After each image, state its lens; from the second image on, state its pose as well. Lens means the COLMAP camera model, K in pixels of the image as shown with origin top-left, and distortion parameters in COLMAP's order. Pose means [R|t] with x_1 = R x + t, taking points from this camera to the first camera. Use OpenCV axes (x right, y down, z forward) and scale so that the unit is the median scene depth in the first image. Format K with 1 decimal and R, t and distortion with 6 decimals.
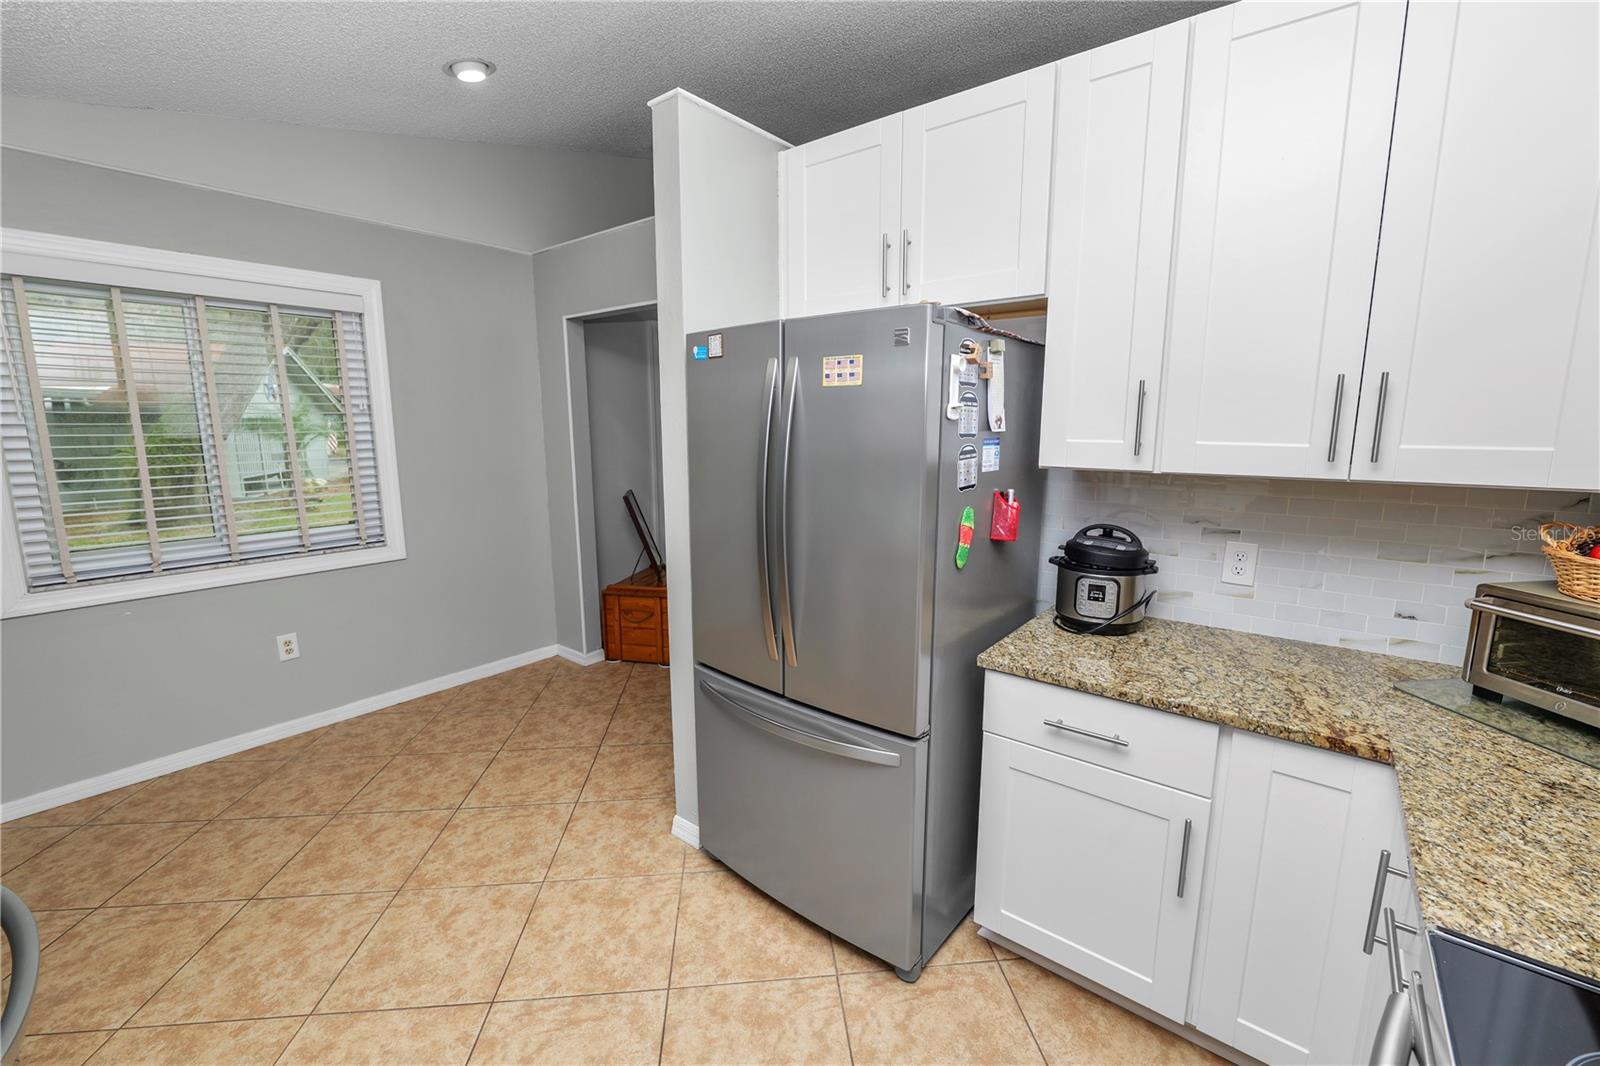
lens RADIAL K [[649.9, 0, 800.8], [0, 649.9, 529.0], [0, 0, 1]] dist [-0.014985, 0.000909]
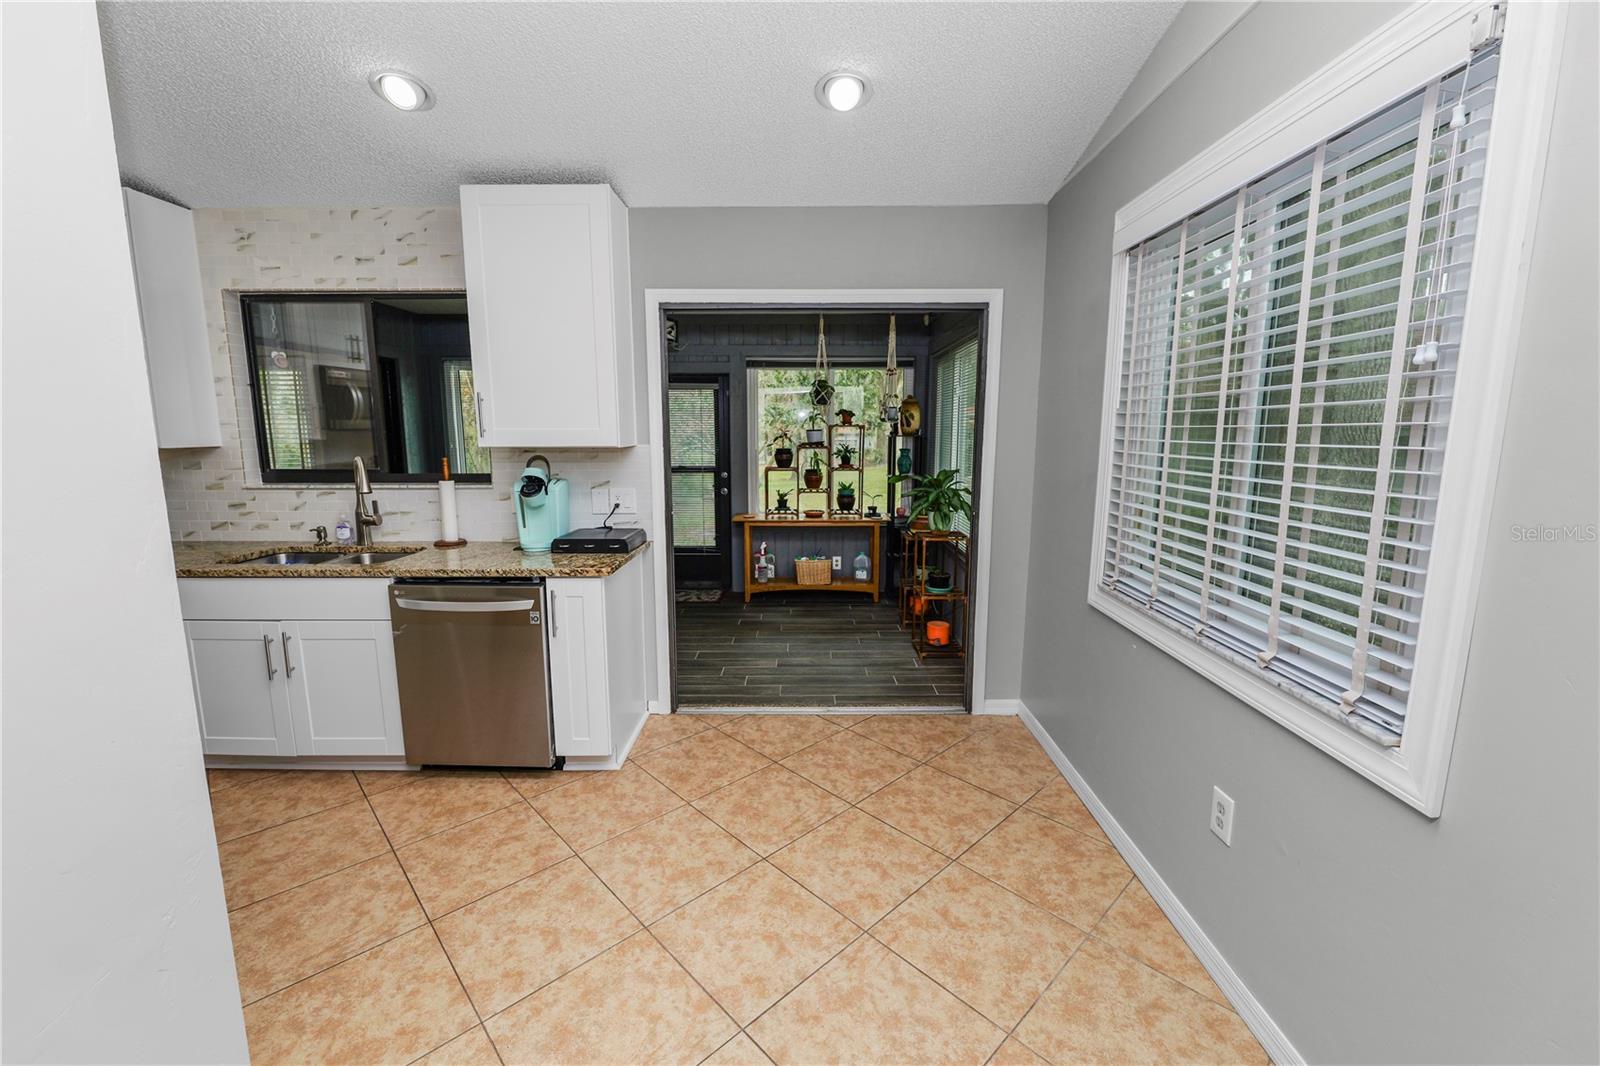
lens RADIAL K [[649.9, 0, 800.8], [0, 649.9, 529.0], [0, 0, 1]] dist [-0.014985, 0.000909]
pose [[-0.785577, 0.094439, -0.611515, -0.260759], [-0.101495, 0.955232, 0.277905, -0.216600], [0.610384, 0.280381, -0.740823, 1.457529]]
